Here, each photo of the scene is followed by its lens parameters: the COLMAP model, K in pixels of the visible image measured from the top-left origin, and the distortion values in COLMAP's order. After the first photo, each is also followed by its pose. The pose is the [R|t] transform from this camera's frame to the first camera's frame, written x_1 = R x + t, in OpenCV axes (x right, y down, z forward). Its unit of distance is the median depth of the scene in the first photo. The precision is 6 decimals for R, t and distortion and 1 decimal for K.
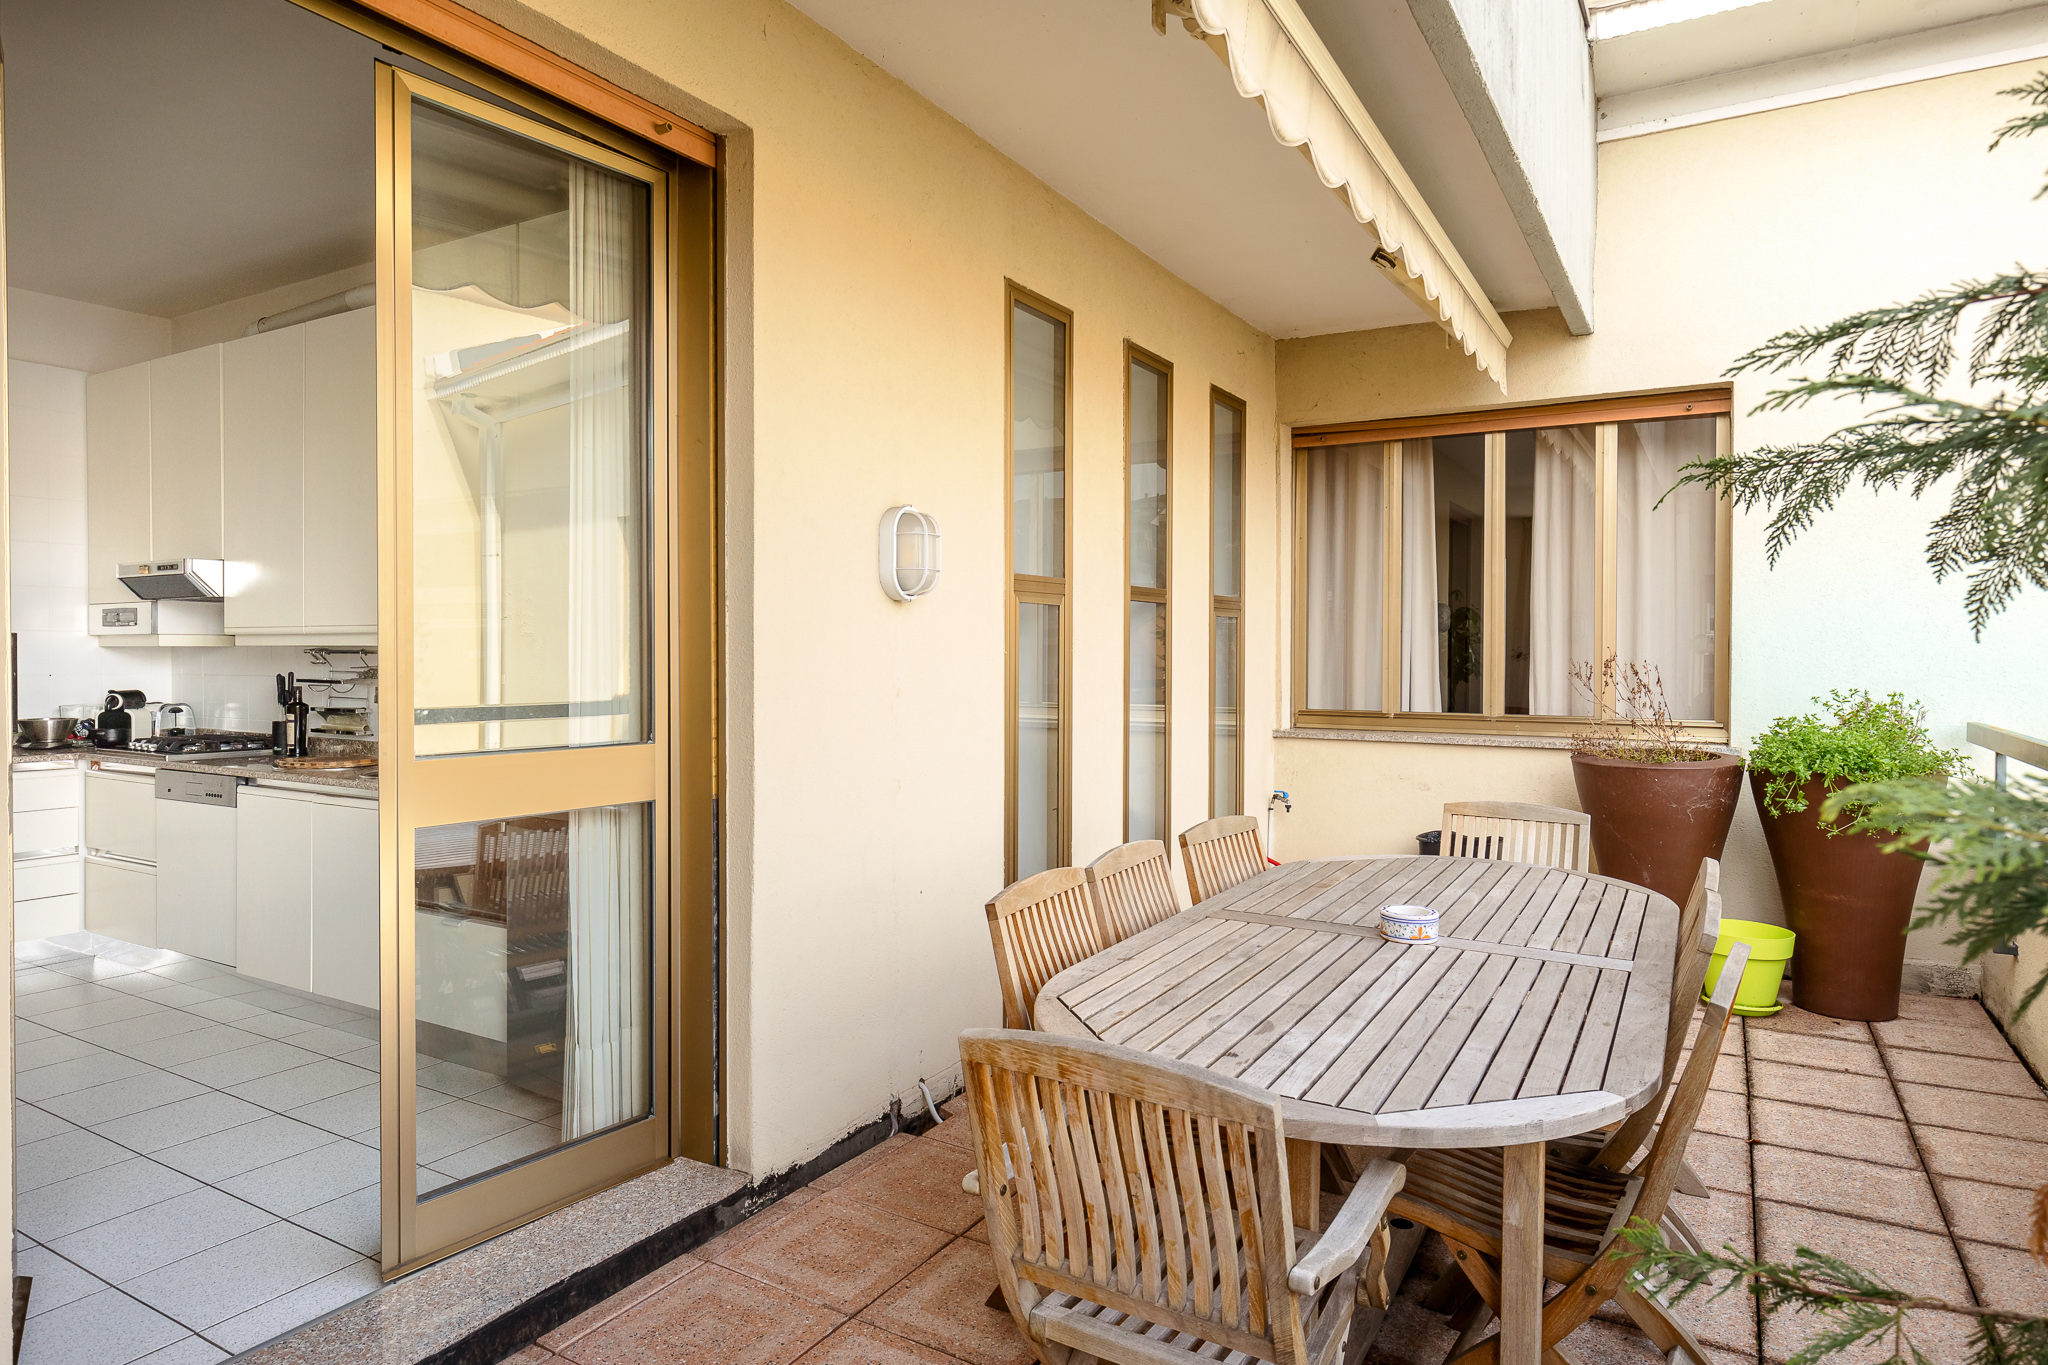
lens RADIAL K [[1173.9, 0, 1024.0], [0, 1173.9, 682.5], [0, 0, 1]] dist [0.002258, 0.000855]
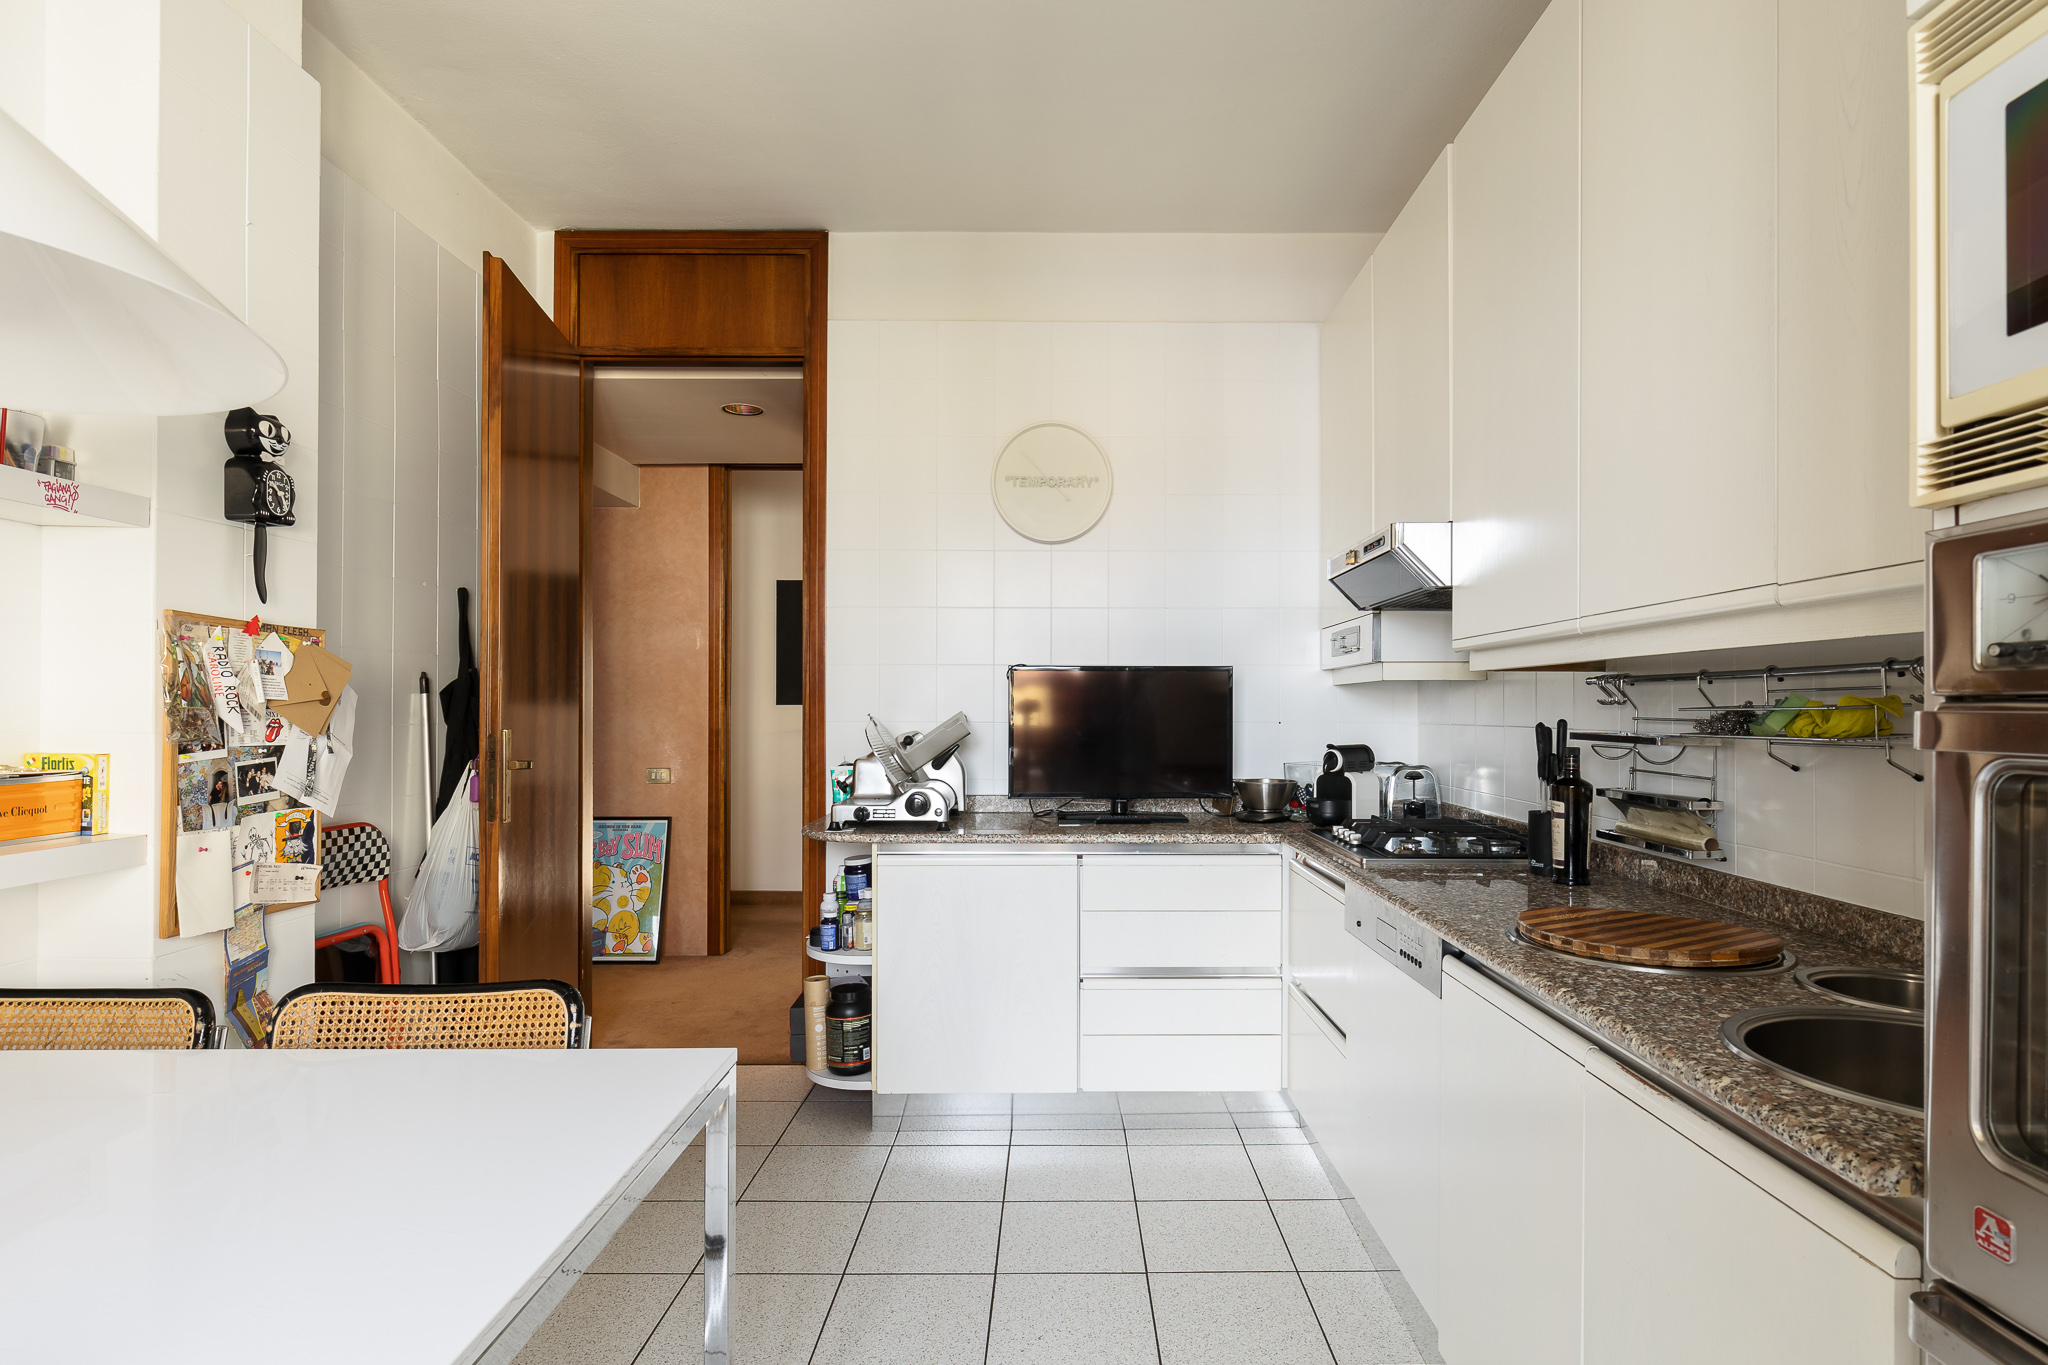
lens RADIAL K [[1040.6, 0, 1063.1], [0, 1040.6, 697.1], [0, 0, 1]] dist [0.001588, 0.000432]
pose [[0.509738, -0.013096, -0.860230, -0.333249], [-0.018247, 0.999495, -0.026029, -0.002744], [0.860136, 0.028964, 0.509242, 0.565245]]
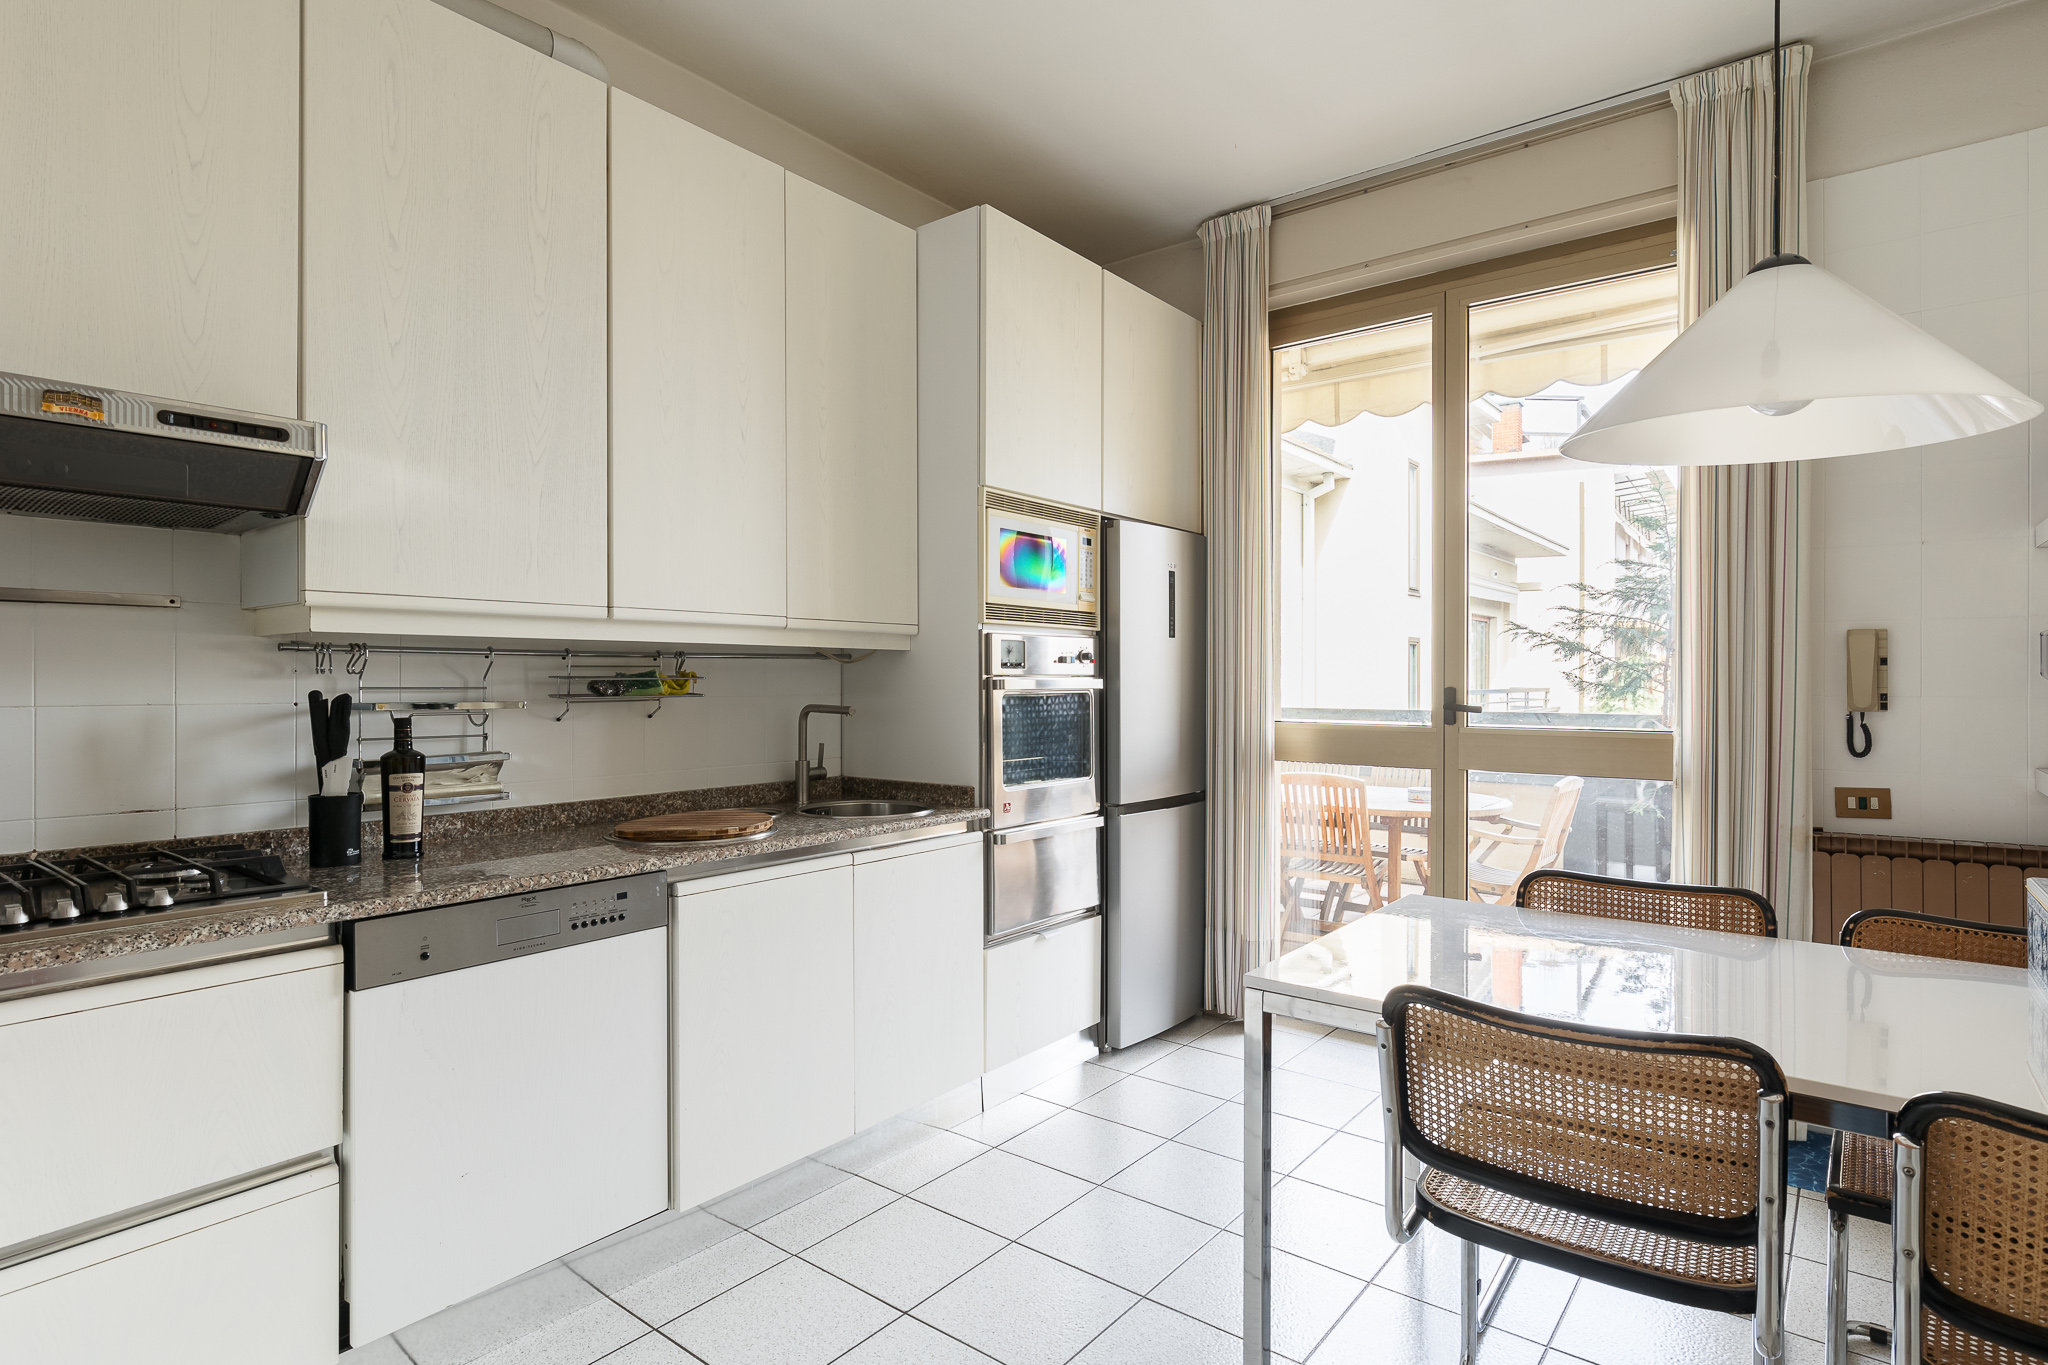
lens RADIAL K [[1050.5, 0, 1021.3], [0, 1050.5, 687.9], [0, 0, 1]] dist [0.001603, -0.000915]
pose [[0.138112, -0.007772, 0.990386, -0.985833], [0.020928, 0.999769, 0.004927, -0.005499], [-0.990196, 0.020046, 0.138242, 0.662469]]
